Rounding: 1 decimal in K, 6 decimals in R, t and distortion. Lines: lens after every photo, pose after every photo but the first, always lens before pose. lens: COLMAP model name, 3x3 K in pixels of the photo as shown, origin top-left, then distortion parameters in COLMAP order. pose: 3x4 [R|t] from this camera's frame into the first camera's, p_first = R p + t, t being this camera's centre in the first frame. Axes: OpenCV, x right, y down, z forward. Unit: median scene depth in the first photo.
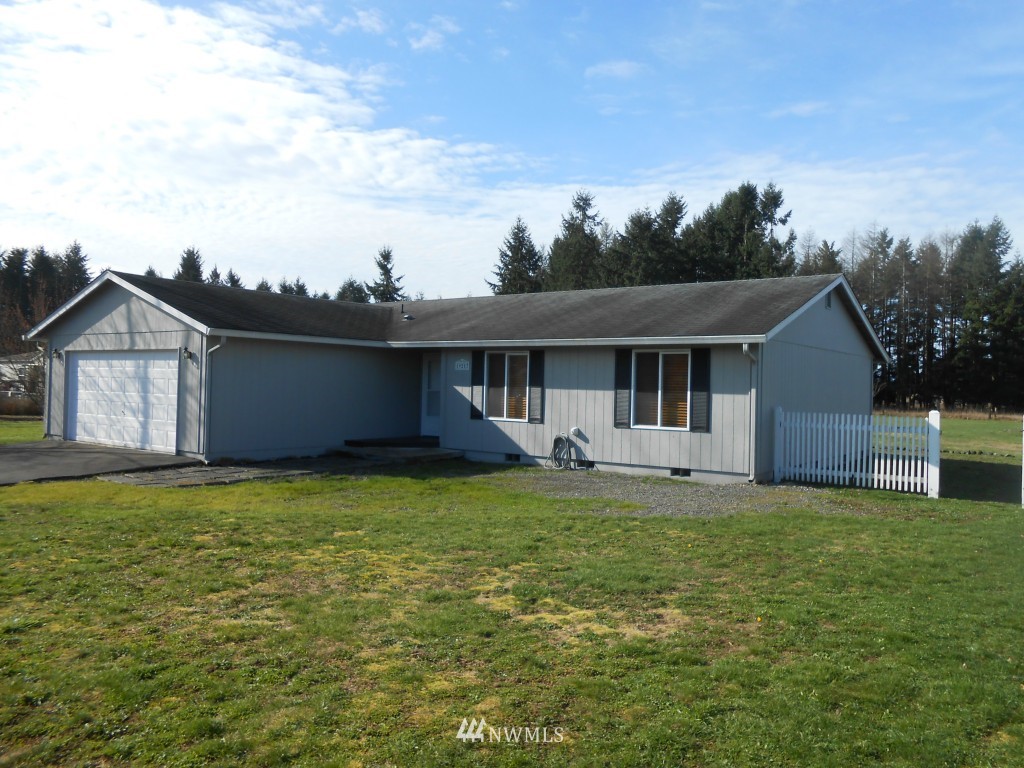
lens RADIAL K [[799.2, 0, 513.3], [0, 799.2, 372.0], [0, 0, 1]] dist [-0.040631, 0.065516]
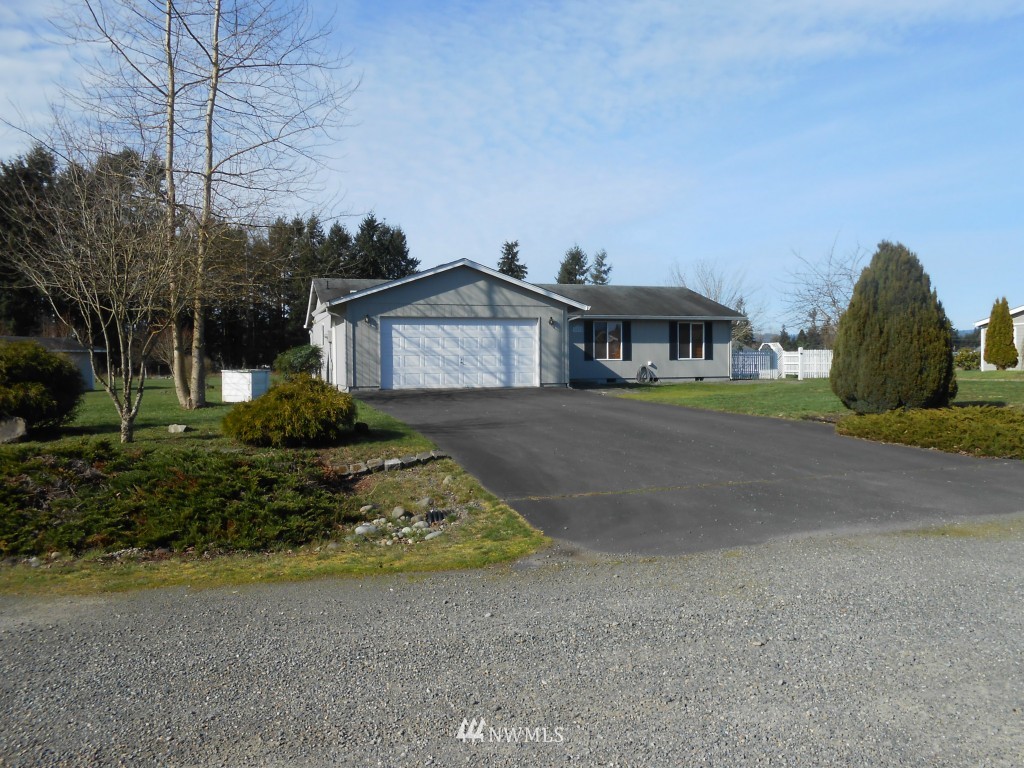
lens RADIAL K [[799.2, 0, 513.3], [0, 799.2, 372.0], [0, 0, 1]] dist [-0.040631, 0.065516]
pose [[0.577222, -0.039709, 0.815621, -1.461043], [0.006167, 0.999000, 0.044272, 0.005924], [-0.816564, -0.020524, 0.576890, 0.123954]]
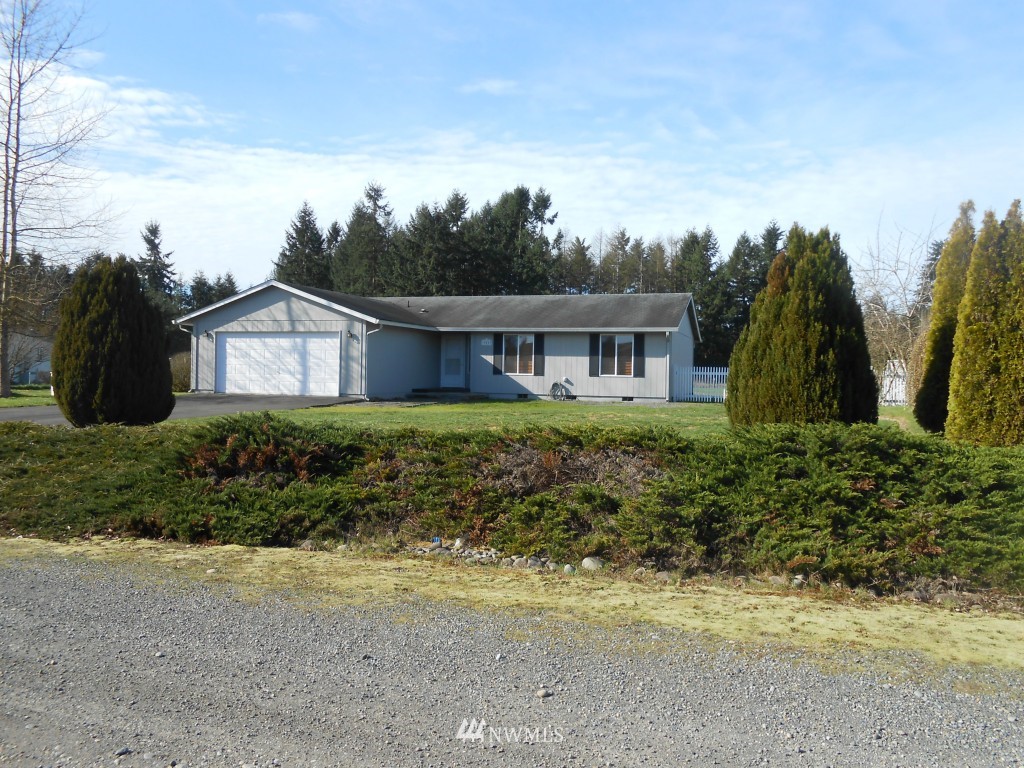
lens RADIAL K [[799.2, 0, 513.3], [0, 799.2, 372.0], [0, 0, 1]] dist [-0.040631, 0.065516]
pose [[0.947128, -0.007841, 0.320760, -0.518768], [-0.000630, 0.999654, 0.026297, 0.008992], [-0.320855, -0.025109, 0.946795, -0.563855]]
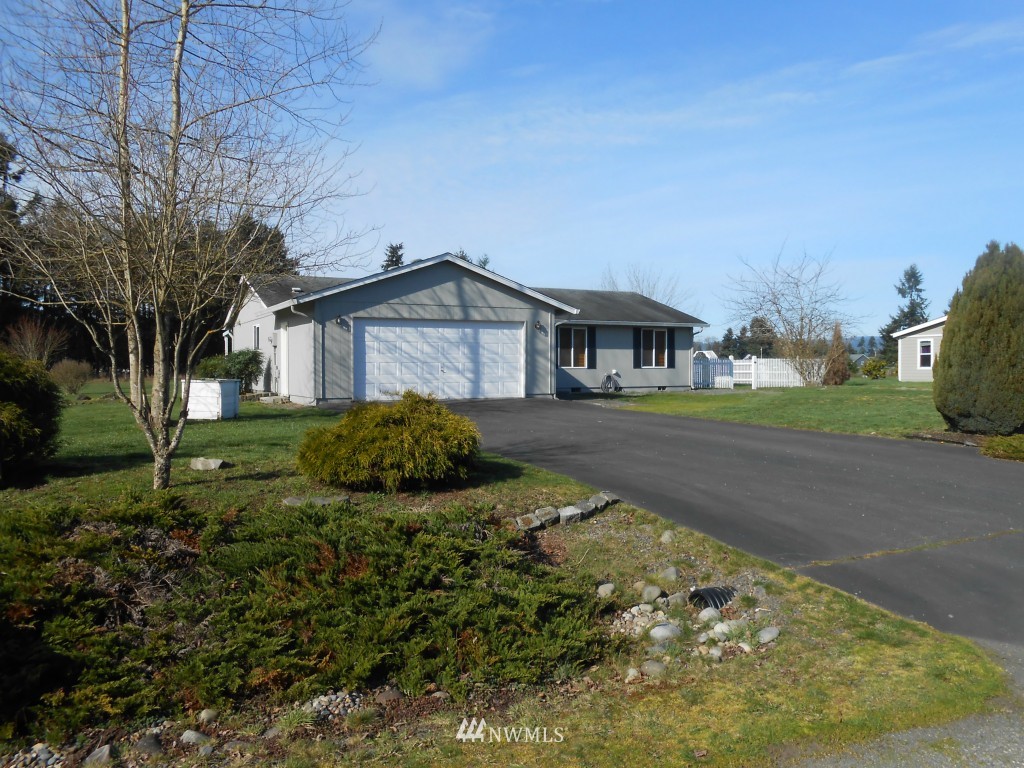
lens RADIAL K [[799.2, 0, 513.3], [0, 799.2, 372.0], [0, 0, 1]] dist [-0.040631, 0.065516]
pose [[0.435759, -0.031936, 0.899497, -1.437867], [-0.004276, 0.999286, 0.037550, 0.005933], [-0.900053, -0.020209, 0.435311, 0.347627]]
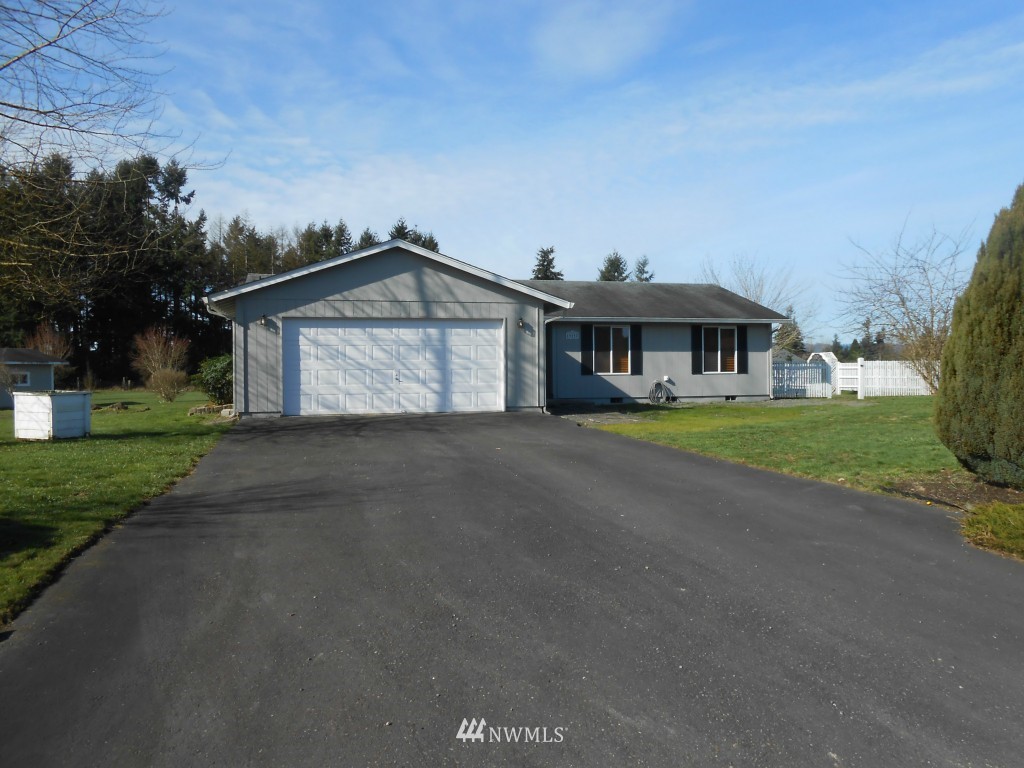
lens RADIAL K [[799.2, 0, 513.3], [0, 799.2, 372.0], [0, 0, 1]] dist [-0.040631, 0.065516]
pose [[0.623726, -0.029363, 0.781091, -1.117362], [0.008667, 0.999493, 0.030652, 0.010403], [-0.781595, -0.012349, 0.623664, 0.231484]]
